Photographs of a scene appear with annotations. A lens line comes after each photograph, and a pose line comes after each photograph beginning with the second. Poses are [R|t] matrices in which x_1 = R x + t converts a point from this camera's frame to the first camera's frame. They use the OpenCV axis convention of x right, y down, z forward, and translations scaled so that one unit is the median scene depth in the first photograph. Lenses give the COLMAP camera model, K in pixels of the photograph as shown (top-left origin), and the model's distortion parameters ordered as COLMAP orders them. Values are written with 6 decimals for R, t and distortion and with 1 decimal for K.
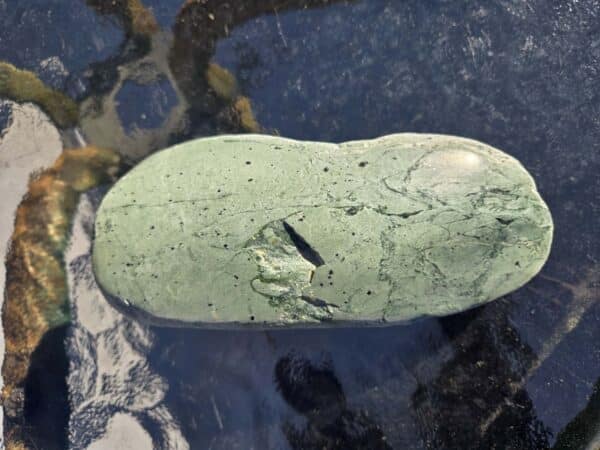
lens RADIAL K [[463.5, 0, 300.0], [0, 463.5, 225.0], [0, 0, 1]] dist [-0.073866, -0.002447]
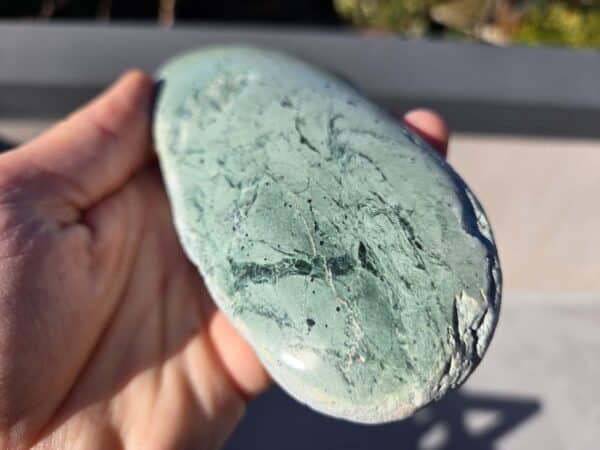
lens RADIAL K [[463.5, 0, 300.0], [0, 463.5, 225.0], [0, 0, 1]] dist [-0.073866, -0.002447]
pose [[0.312644, 0.609202, -0.728784, 0.847329], [-0.894158, 0.447654, -0.009388, 0.052559], [0.320524, 0.654583, 0.684679, 0.582948]]
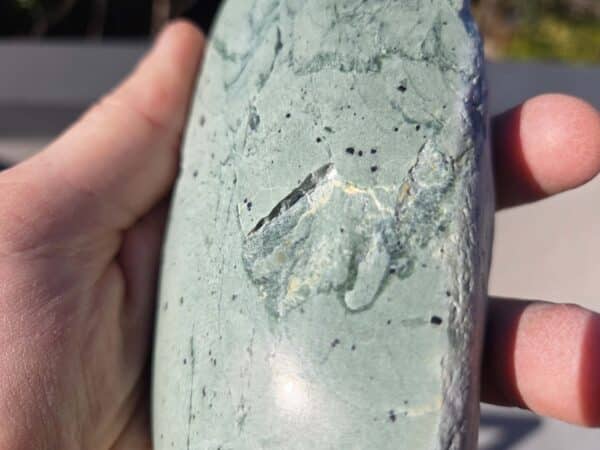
lens RADIAL K [[463.5, 0, 300.0], [0, 463.5, 225.0], [0, 0, 1]] dist [-0.073866, -0.002447]
pose [[0.151224, -0.950009, 0.273157, -0.153666], [0.927139, 0.040471, -0.372526, 0.238885], [0.342848, 0.309589, 0.886910, 0.552165]]
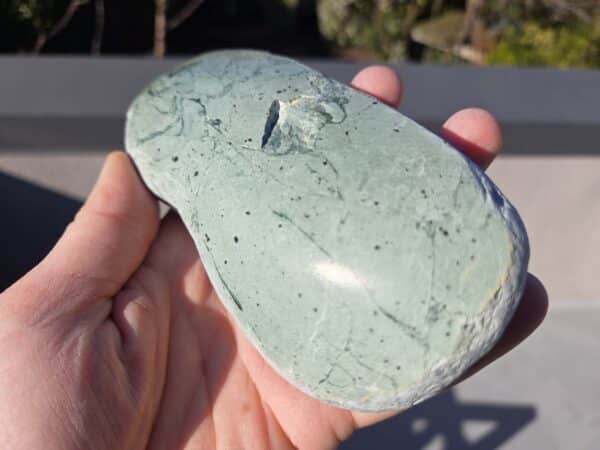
lens RADIAL K [[463.5, 0, 300.0], [0, 463.5, 225.0], [0, 0, 1]] dist [-0.073866, -0.002447]
pose [[-0.557158, -0.555131, 0.617580, -0.661586], [0.786837, -0.590654, 0.178928, -0.183539], [0.265448, 0.585626, 0.765885, 0.455612]]
